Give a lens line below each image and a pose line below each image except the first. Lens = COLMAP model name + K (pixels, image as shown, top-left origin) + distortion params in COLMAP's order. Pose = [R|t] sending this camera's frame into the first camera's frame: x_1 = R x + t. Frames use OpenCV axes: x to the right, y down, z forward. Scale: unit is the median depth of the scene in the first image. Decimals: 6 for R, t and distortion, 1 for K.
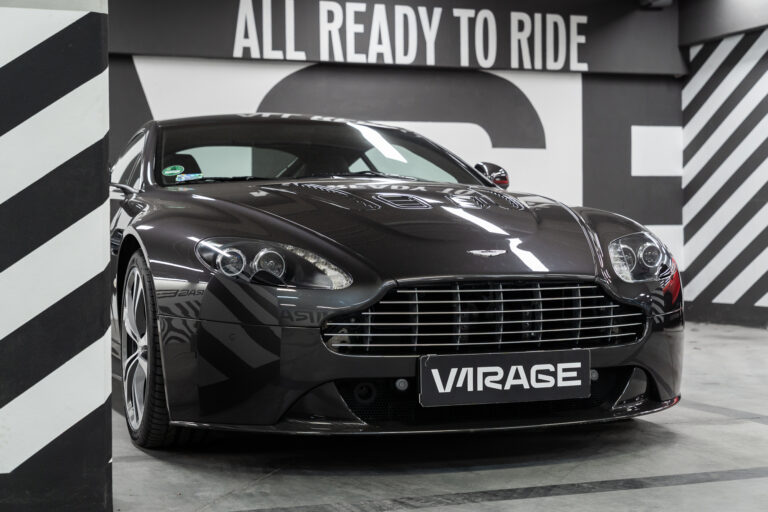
lens RADIAL K [[1262.2, 0, 399.7], [0, 1262.2, 255.7], [0, 0, 1]] dist [-0.030975, -0.009234]
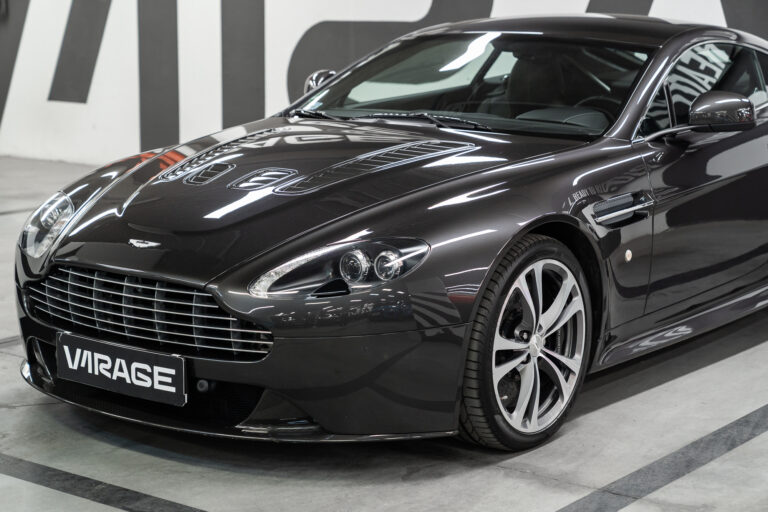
lens RADIAL K [[1500.6, 0, 384.0], [0, 1500.6, 256.0], [0, 0, 1]] dist [0.004742, -0.075662]
pose [[0.537815, 0.158696, -0.827992, 1.167428], [-0.022266, 0.984455, 0.174222, -0.205403], [0.842769, -0.075263, 0.532988, 0.525369]]
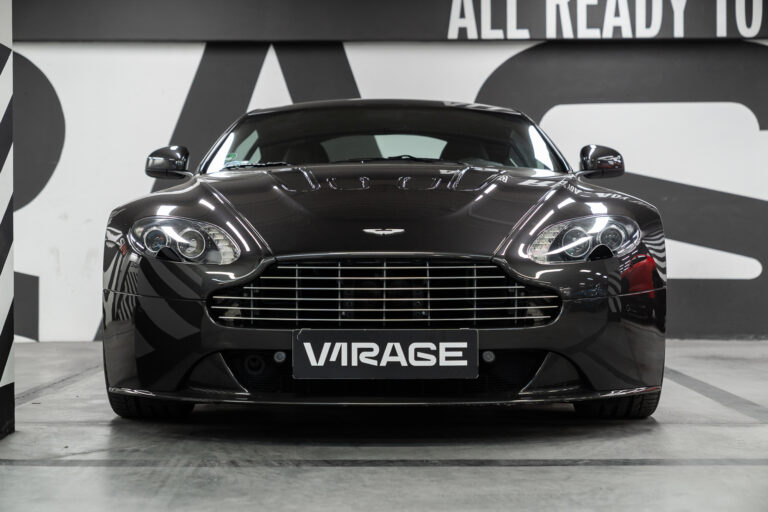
lens RADIAL K [[1500.6, 0, 384.0], [0, 1500.6, 256.0], [0, 0, 1]] dist [0.004742, -0.075662]
pose [[0.935425, 0.005395, -0.353484, 0.494916], [-0.008649, 0.999934, -0.007625, 0.026587], [0.353420, 0.010190, 0.935409, -0.118668]]
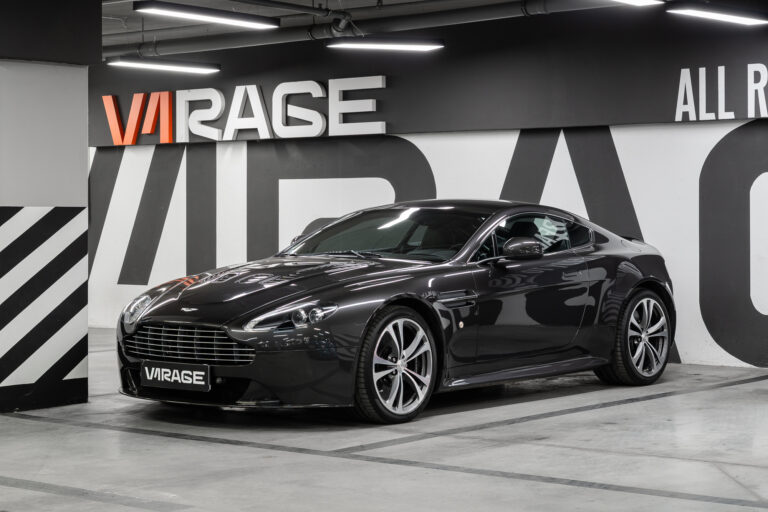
lens RADIAL K [[1500.6, 0, 384.0], [0, 1500.6, 256.0], [0, 0, 1]] dist [0.004742, -0.075662]
pose [[0.513817, 0.028894, -0.857413, 2.143538], [-0.015032, 0.999582, 0.024677, -0.142443], [0.857768, 0.000209, 0.514037, 0.098778]]
